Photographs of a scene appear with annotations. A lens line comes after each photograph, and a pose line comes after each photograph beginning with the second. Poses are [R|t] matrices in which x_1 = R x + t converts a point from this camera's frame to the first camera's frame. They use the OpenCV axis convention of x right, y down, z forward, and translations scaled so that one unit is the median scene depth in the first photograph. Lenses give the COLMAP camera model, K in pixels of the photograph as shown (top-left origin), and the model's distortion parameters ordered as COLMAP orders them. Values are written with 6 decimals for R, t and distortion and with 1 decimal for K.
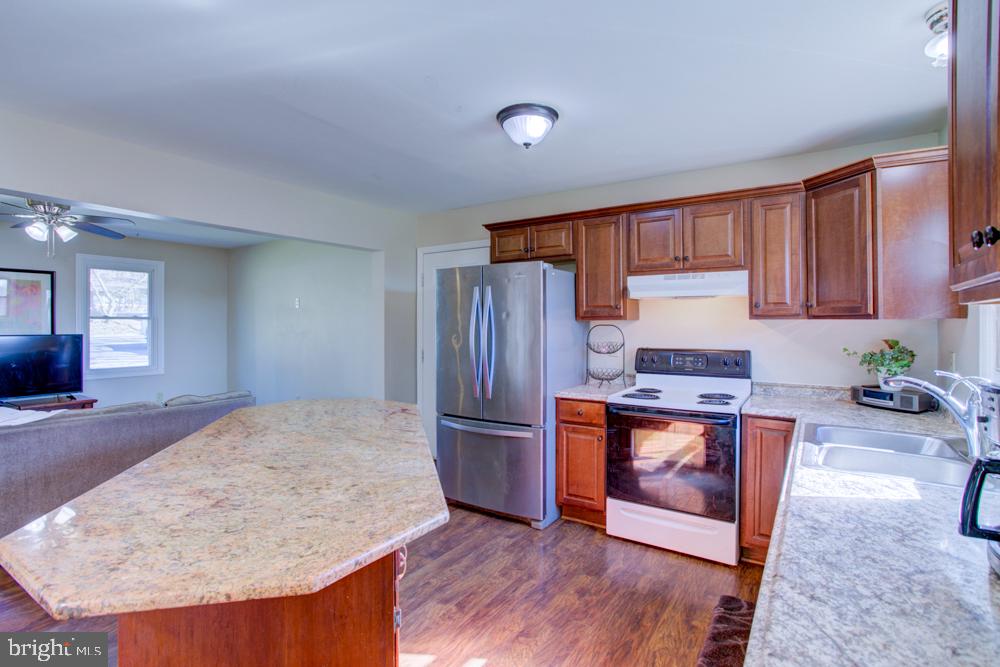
lens RADIAL K [[489.1, 0, 491.7], [0, 489.1, 332.4], [0, 0, 1]] dist [-0.053131, 0.032386]
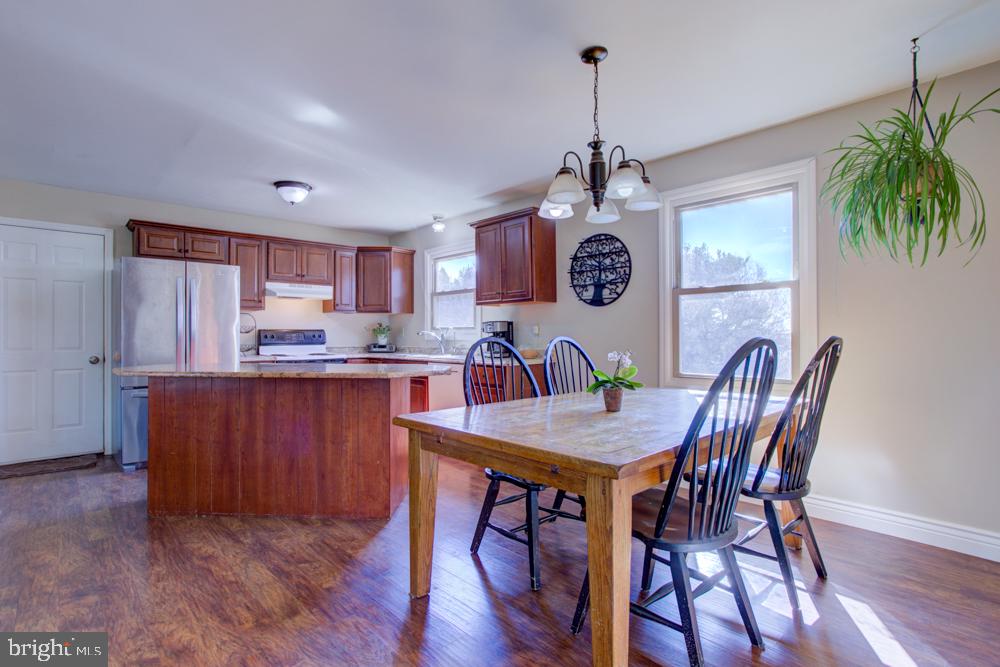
lens RADIAL K [[489.1, 0, 491.7], [0, 489.1, 332.4], [0, 0, 1]] dist [-0.053131, 0.032386]
pose [[0.231961, 0.003186, 0.972720, -1.160001], [0.016701, 0.999834, -0.007258, 0.076528], [-0.972582, 0.017929, 0.231869, -0.055654]]
